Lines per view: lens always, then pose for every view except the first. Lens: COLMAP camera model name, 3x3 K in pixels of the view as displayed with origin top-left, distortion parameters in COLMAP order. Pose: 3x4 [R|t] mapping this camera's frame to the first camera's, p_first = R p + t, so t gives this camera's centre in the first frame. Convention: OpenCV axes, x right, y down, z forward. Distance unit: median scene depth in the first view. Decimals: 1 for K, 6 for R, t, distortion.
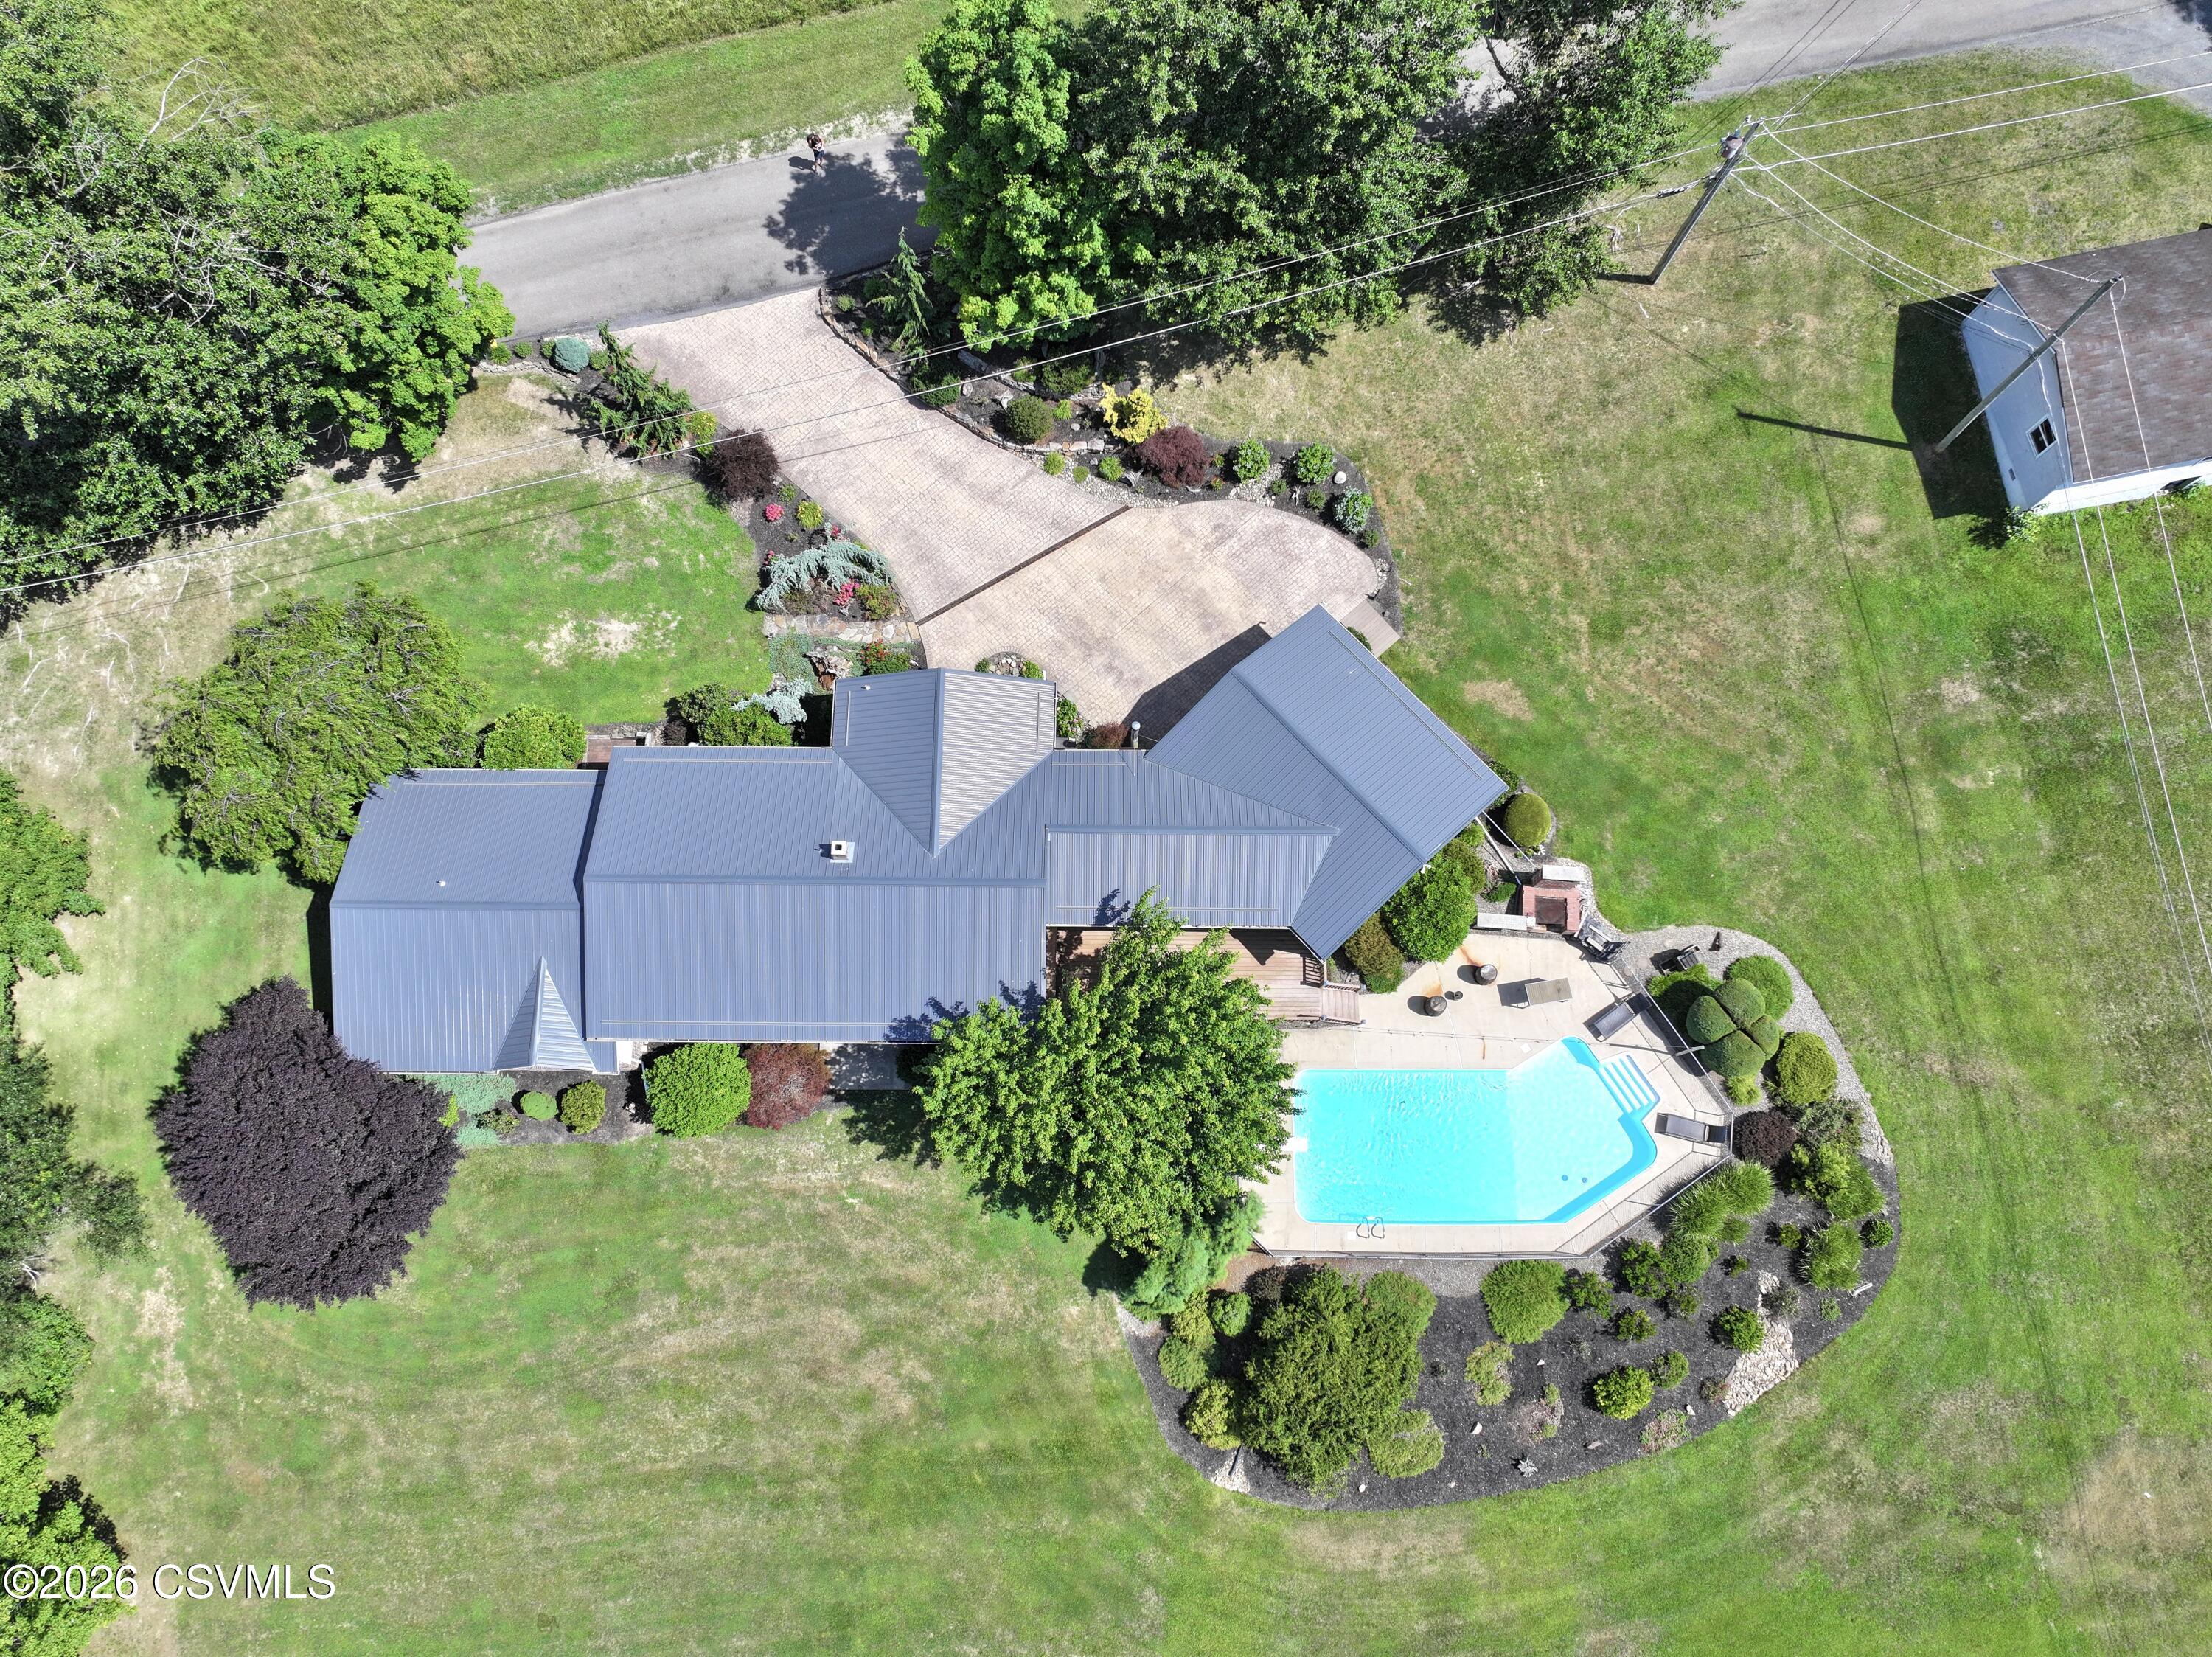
lens RADIAL K [[1564.4, 0, 1111.5], [0, 1564.4, 833.3], [0, 0, 1]] dist [0.003048, 0.002600]
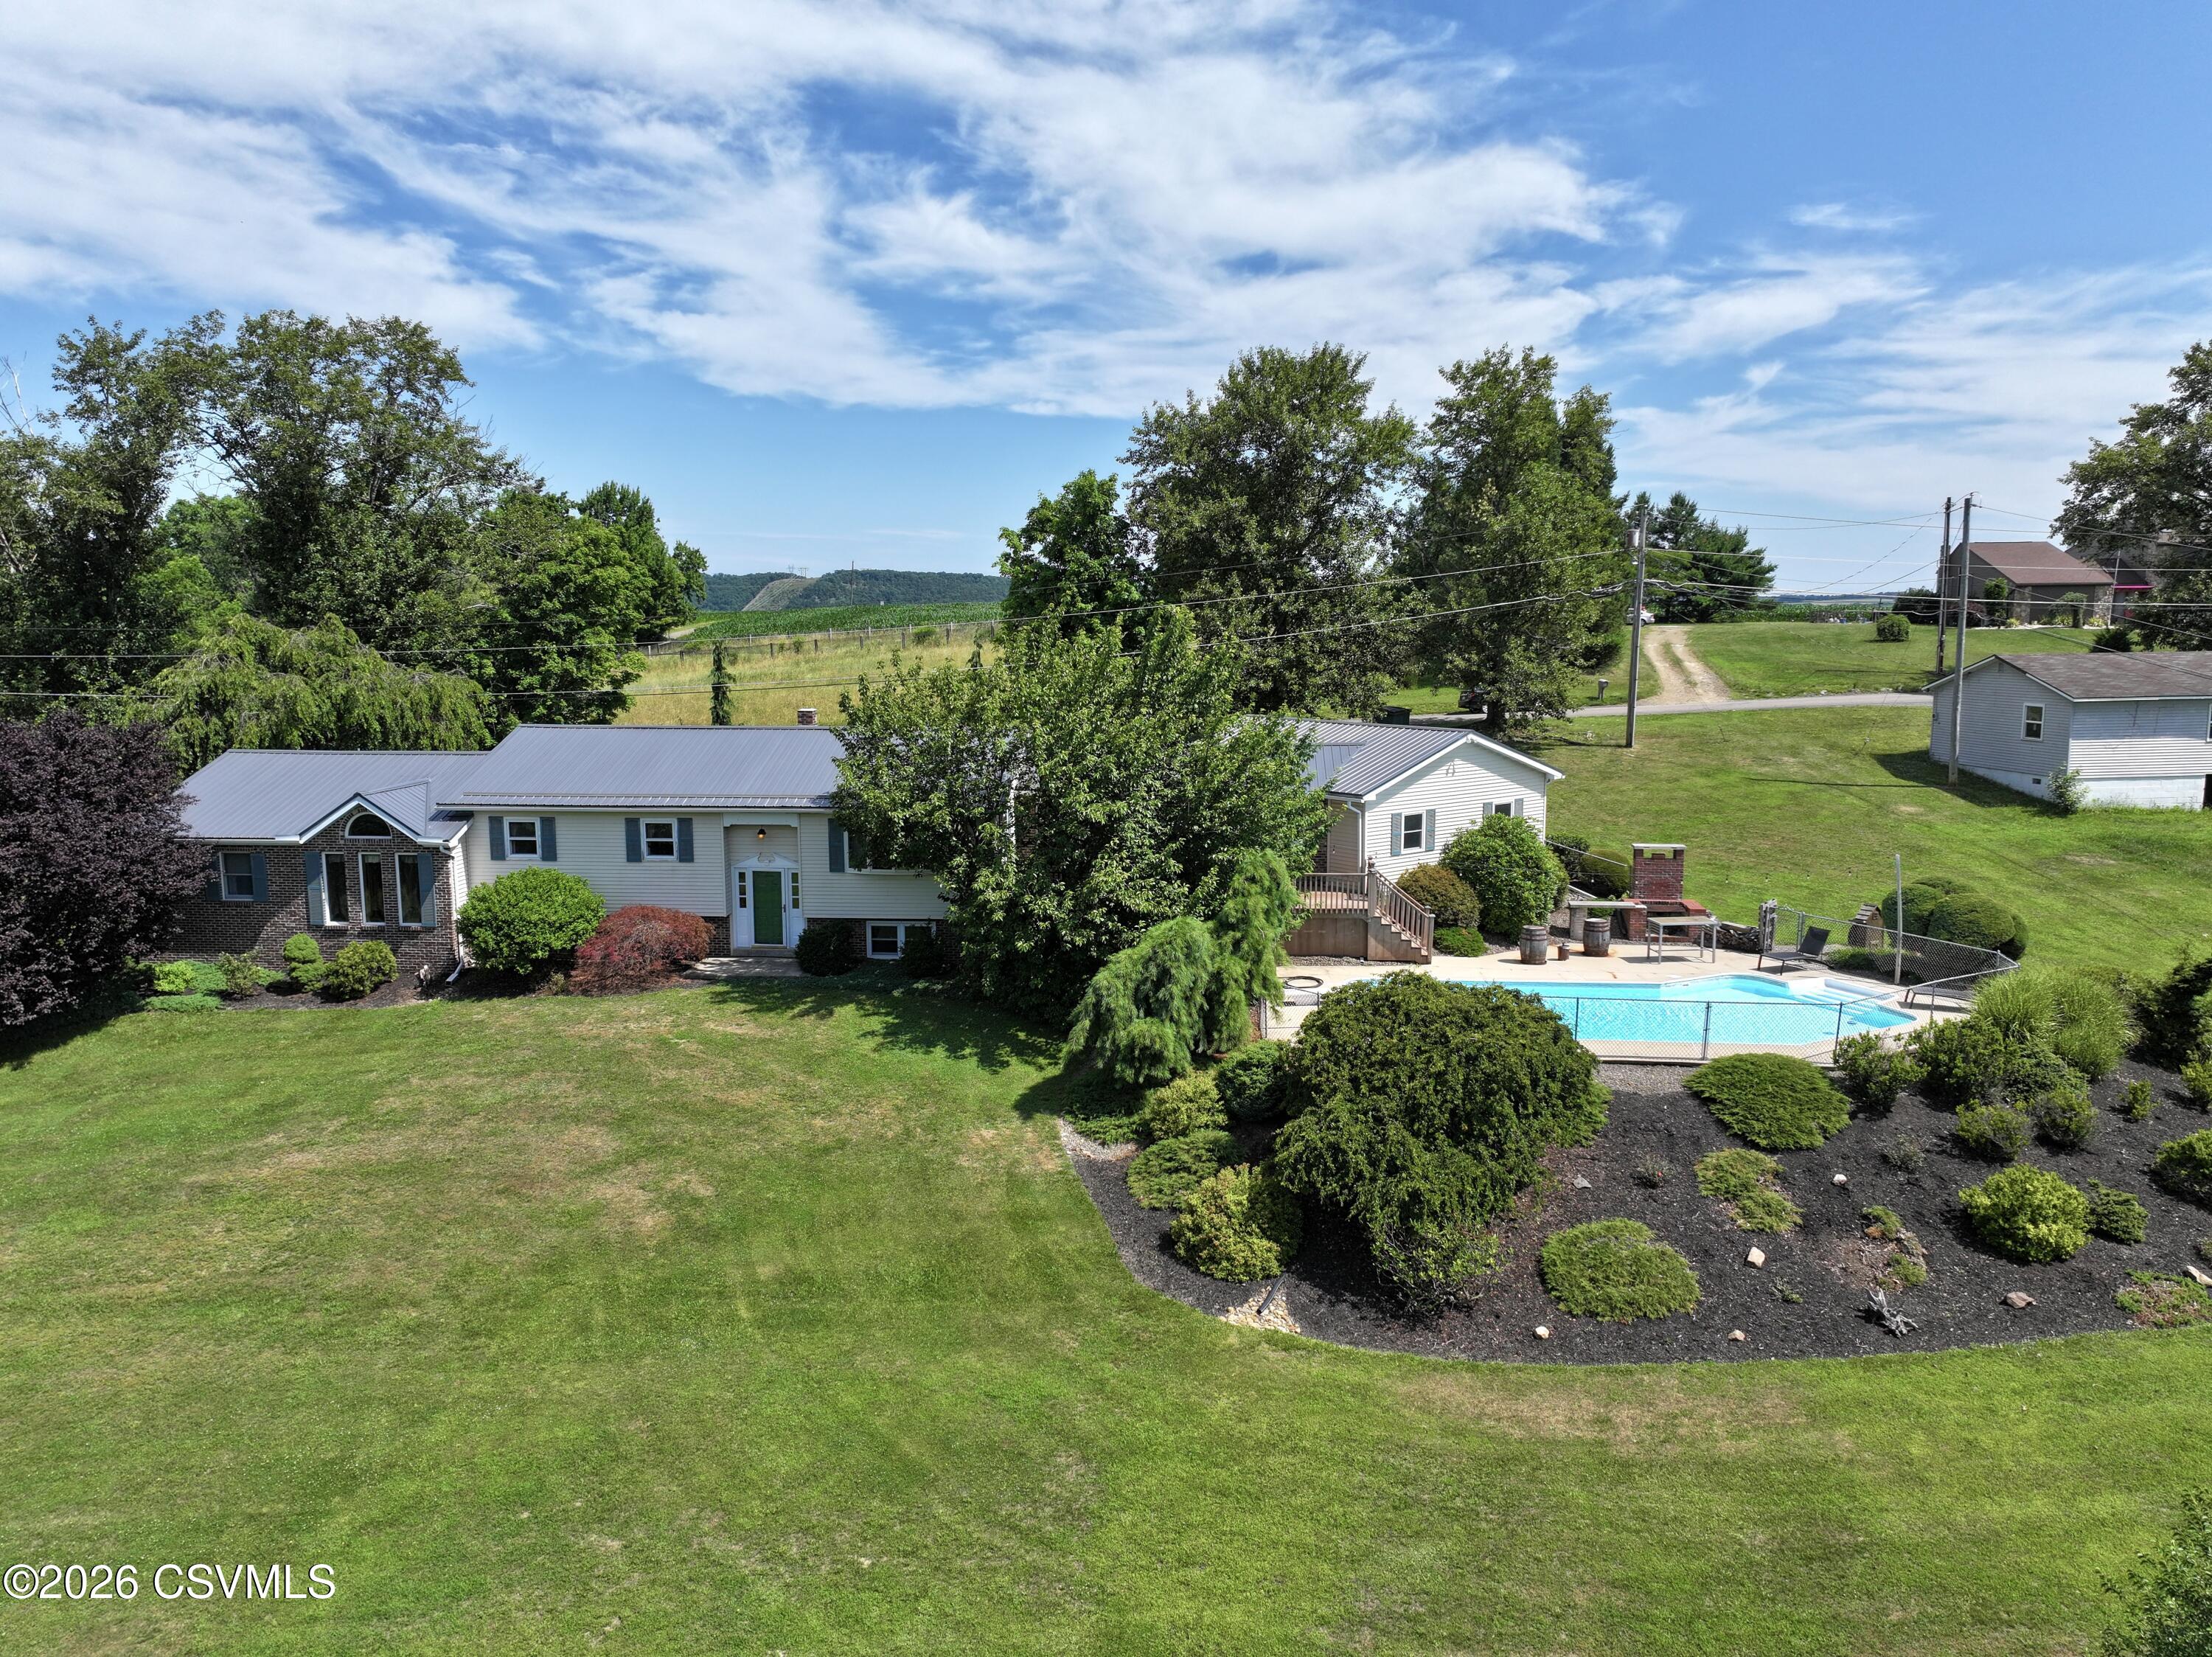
lens RADIAL K [[1556.5, 0, 1109.5], [0, 1556.5, 824.3], [0, 0, 1]] dist [-0.001382, 0.017838]
pose [[0.996923, 0.006314, -0.078132, 0.065917], [-0.074700, 0.378613, -0.922536, 0.792375], [0.023757, 0.925533, 0.377920, 0.673294]]
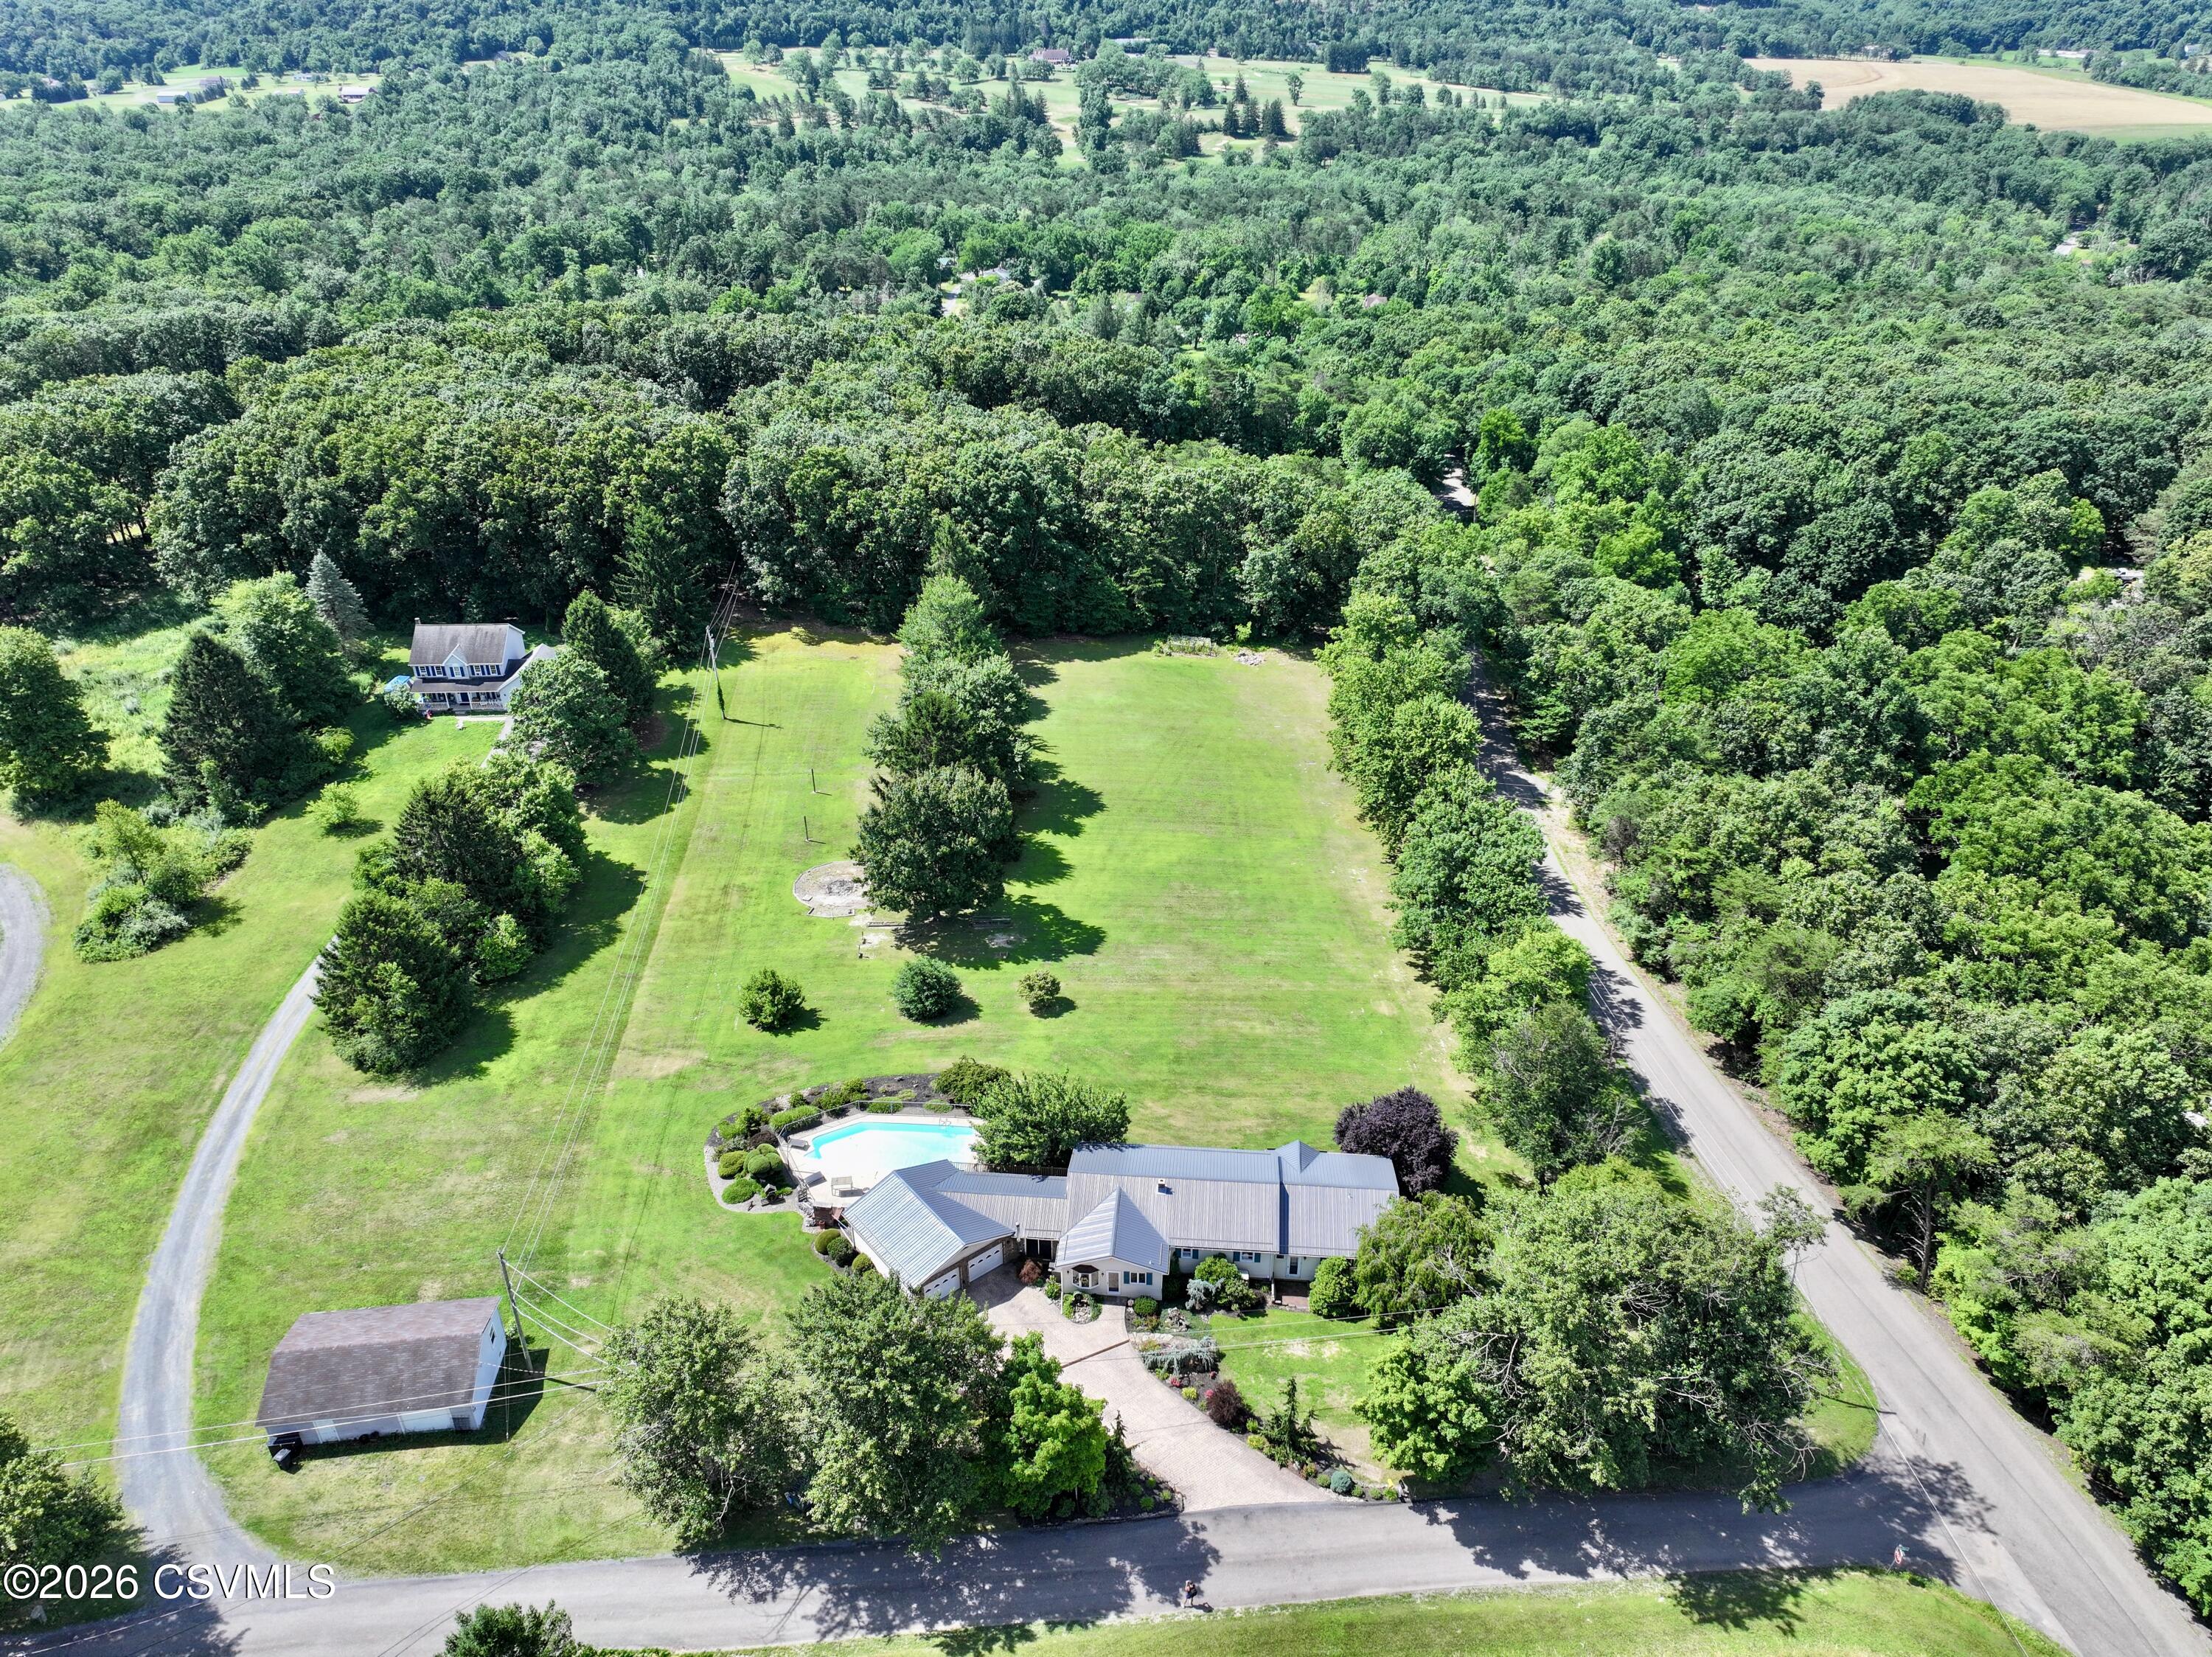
lens RADIAL K [[1553.1, 0, 1108.6], [0, 1553.1, 827.0], [0, 0, 1]] dist [0.004538, 0.005510]
pose [[-0.997196, -0.035281, 0.066001, -0.210399], [0.073212, -0.277028, 0.958069, -1.786770], [-0.015517, 0.960214, 0.278834, -0.065073]]
